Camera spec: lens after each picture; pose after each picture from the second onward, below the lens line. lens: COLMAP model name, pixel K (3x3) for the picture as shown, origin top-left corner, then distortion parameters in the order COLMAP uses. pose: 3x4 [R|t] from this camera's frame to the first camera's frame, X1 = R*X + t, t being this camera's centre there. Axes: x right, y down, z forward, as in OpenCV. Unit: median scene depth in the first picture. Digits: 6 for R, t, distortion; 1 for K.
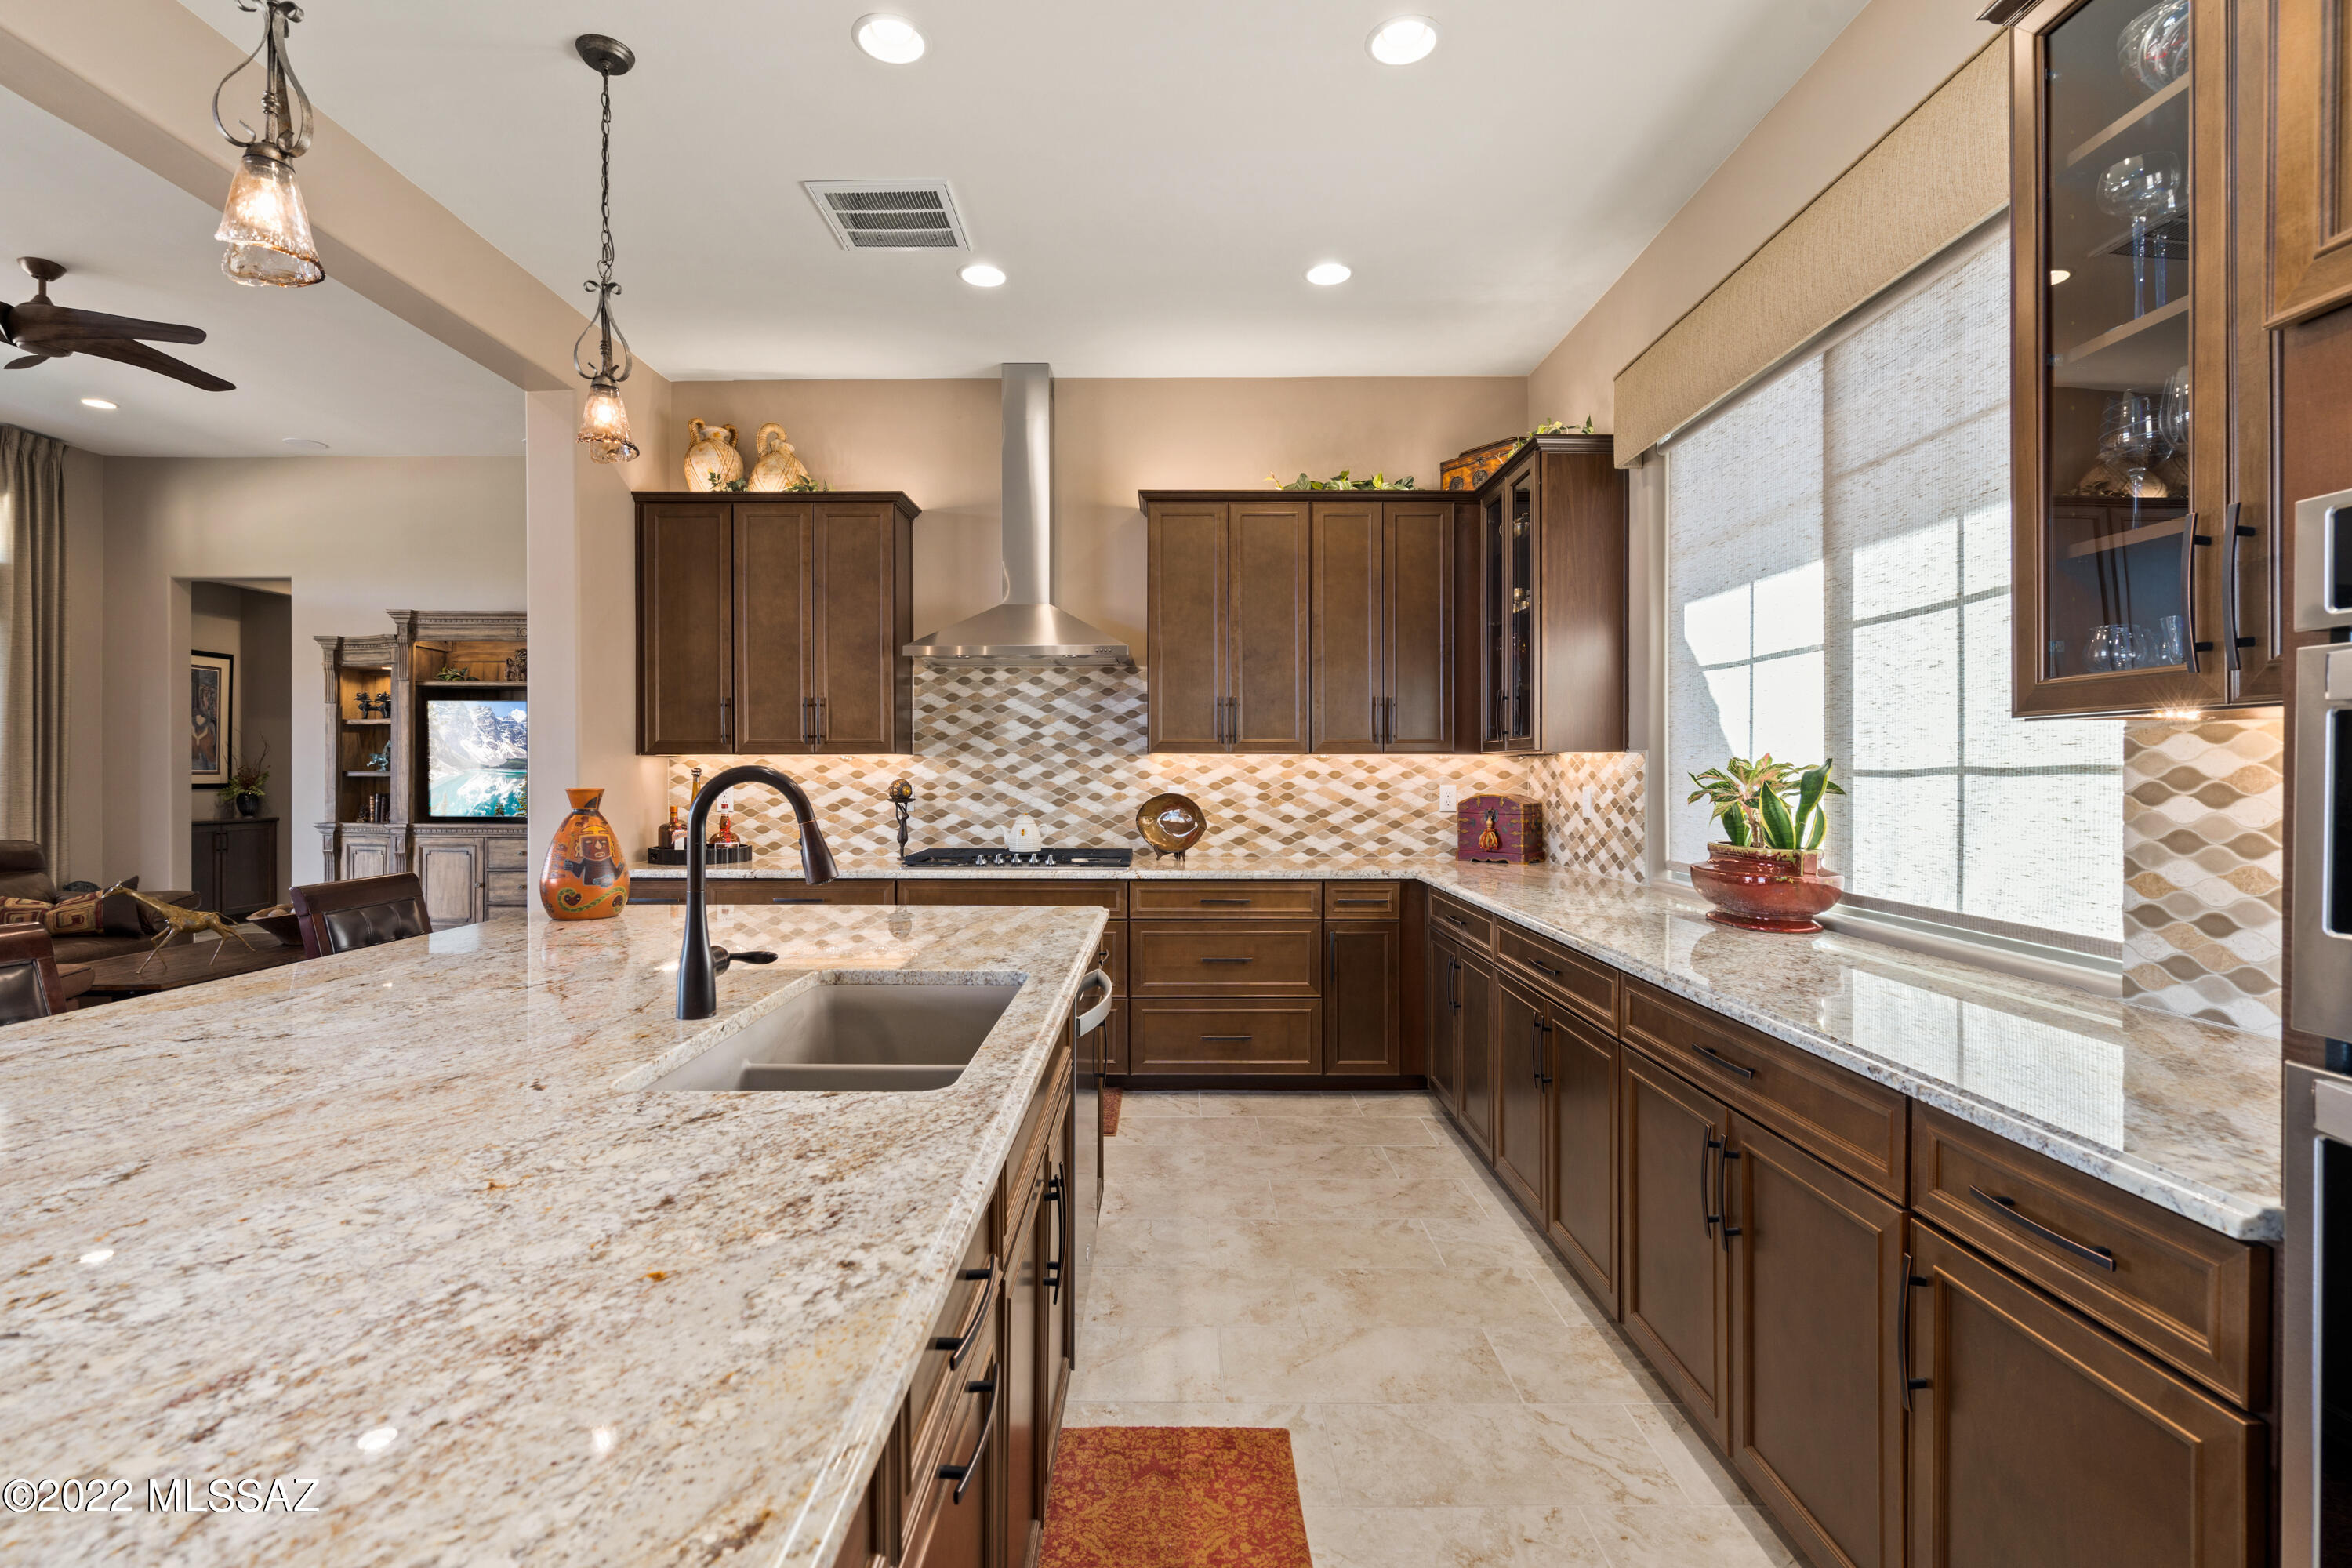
lens RADIAL K [[1074.0, 0, 1171.9], [0, 1074.0, 776.2], [0, 0, 1]] dist [-0.003514, 0.001369]
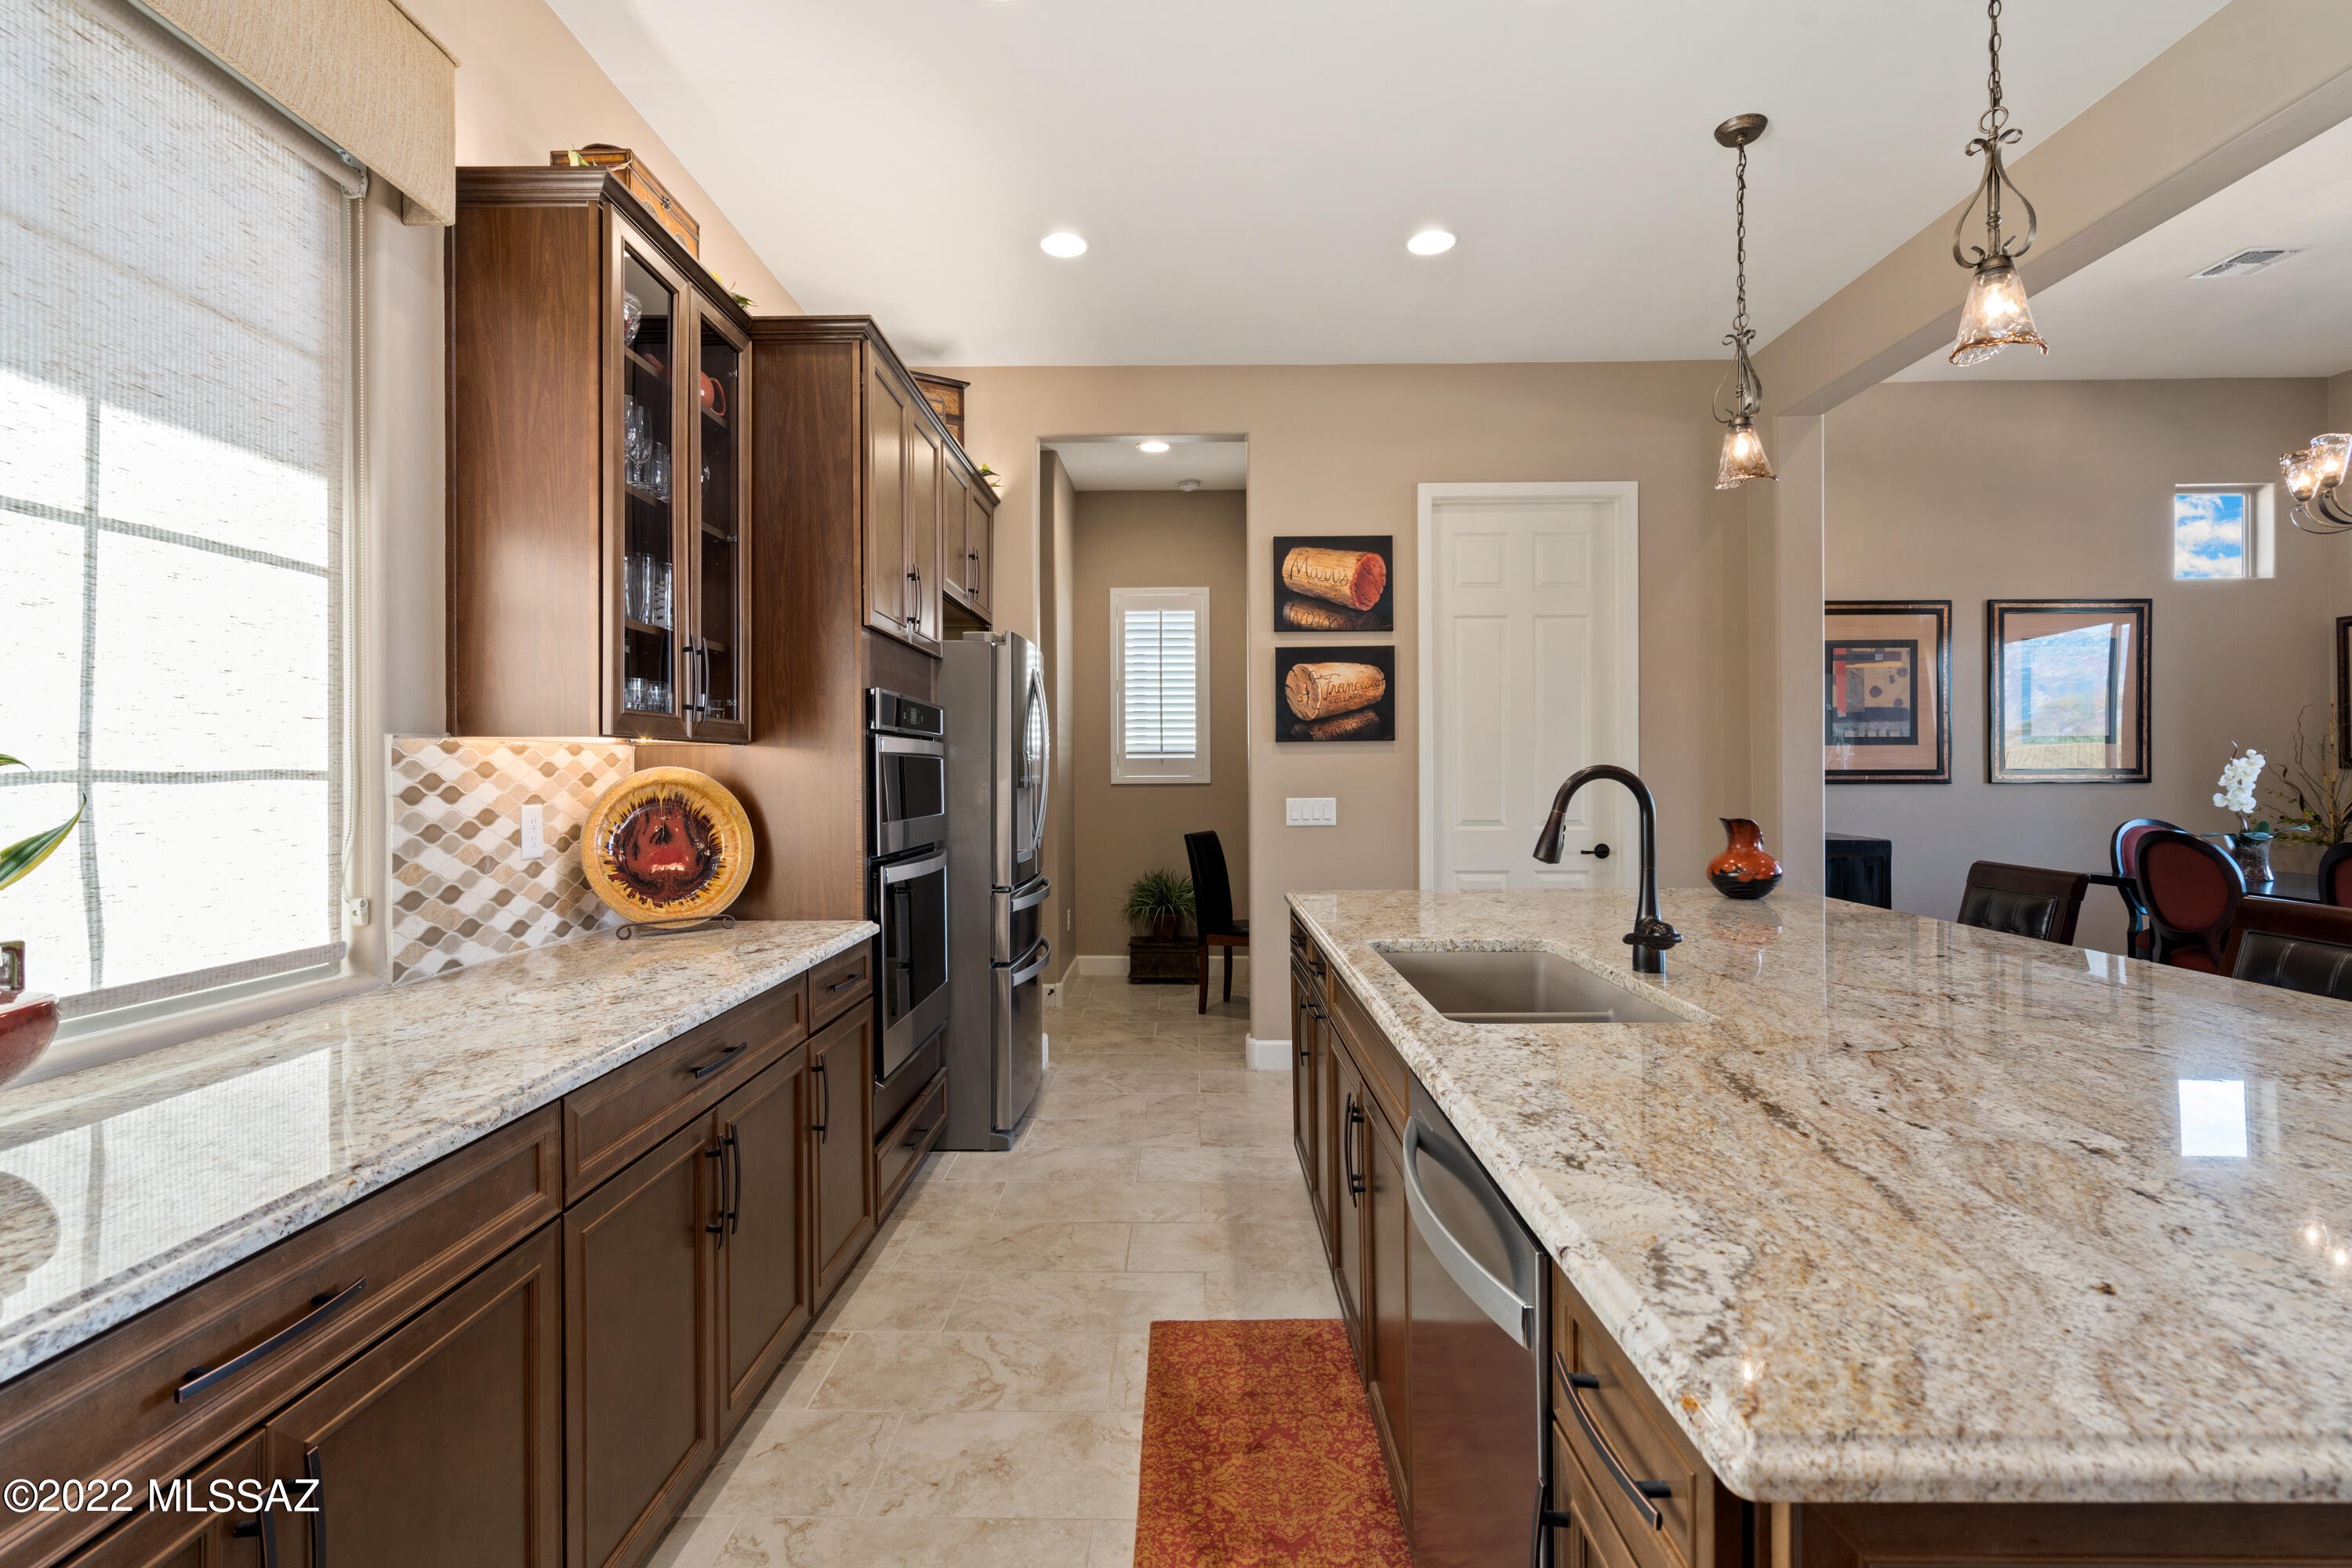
lens RADIAL K [[1074.0, 0, 1172.0], [0, 1074.0, 768.2], [0, 0, 1]] dist [-0.003514, 0.001369]
pose [[-0.999914, 0.005420, 0.011918, 0.028207], [0.005428, 0.999985, 0.000633, -0.003305], [-0.011915, 0.000698, -0.999929, 0.767857]]
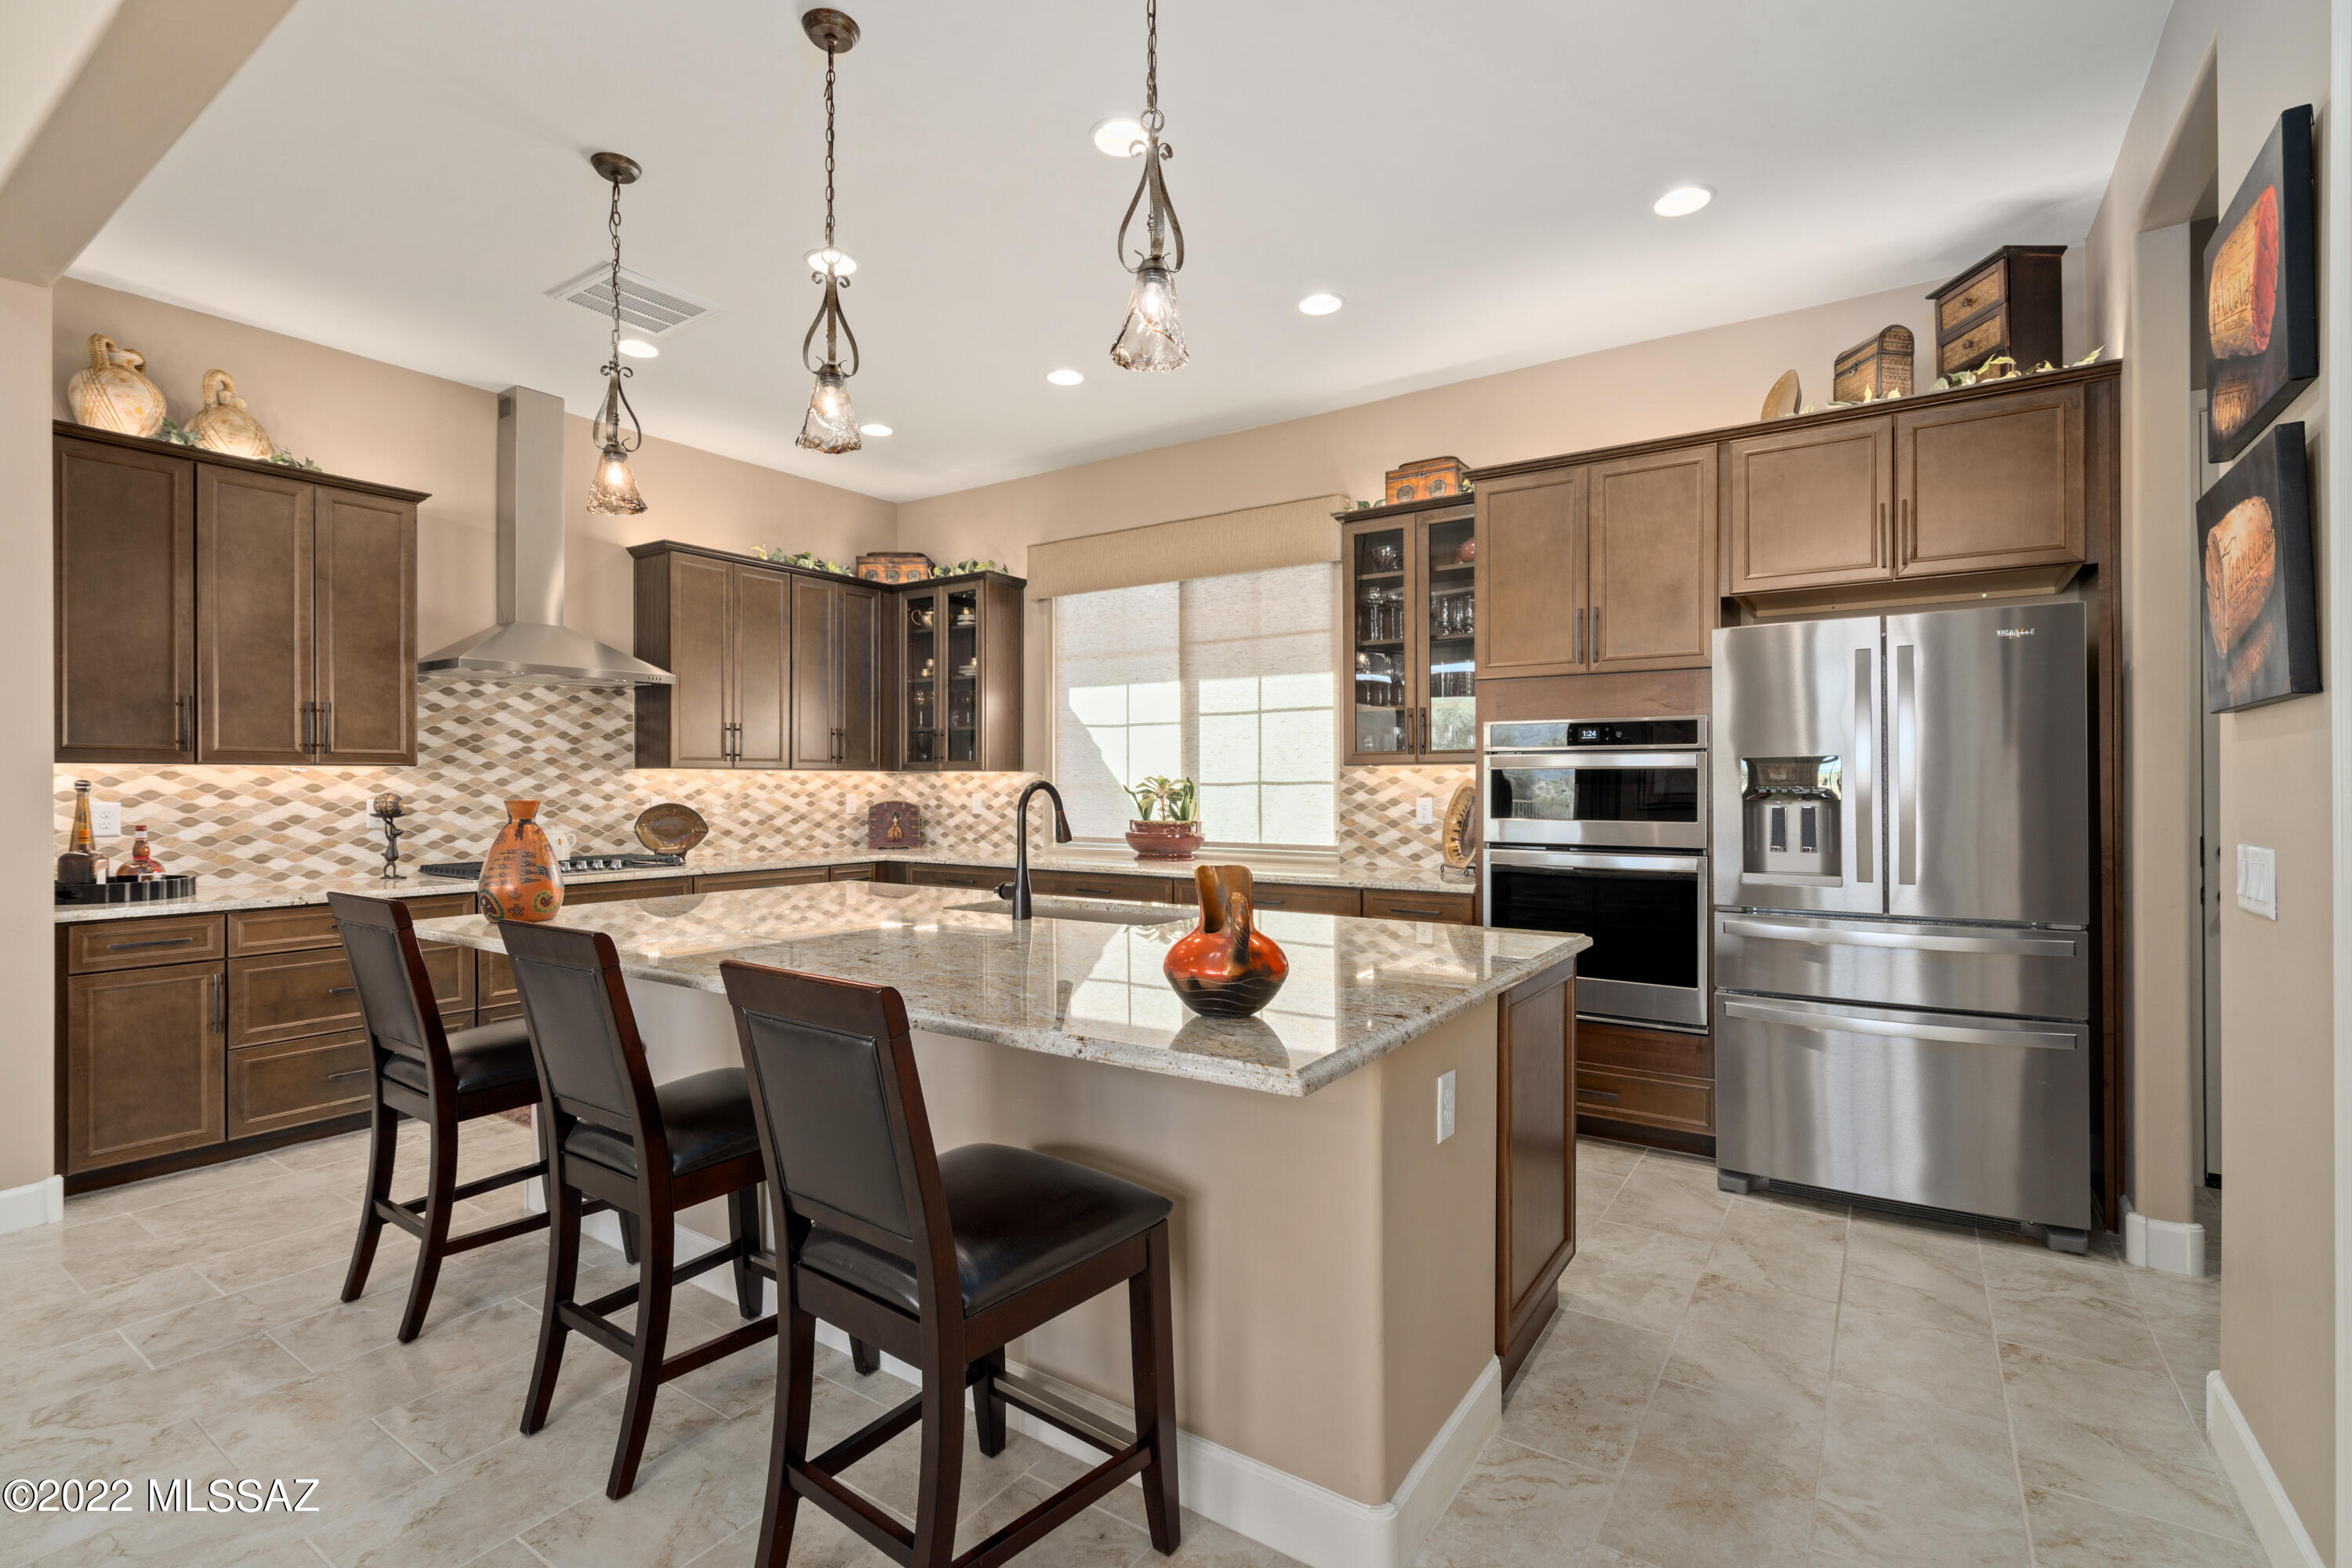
lens RADIAL K [[1074.0, 0, 1156.0], [0, 1074.0, 773.1], [0, 0, 1]] dist [-0.003514, 0.001369]
pose [[0.571910, 0.007347, 0.820284, -0.626706], [0.004970, 0.999911, -0.012421, 0.000397], [-0.820302, 0.011180, 0.571822, -0.080263]]
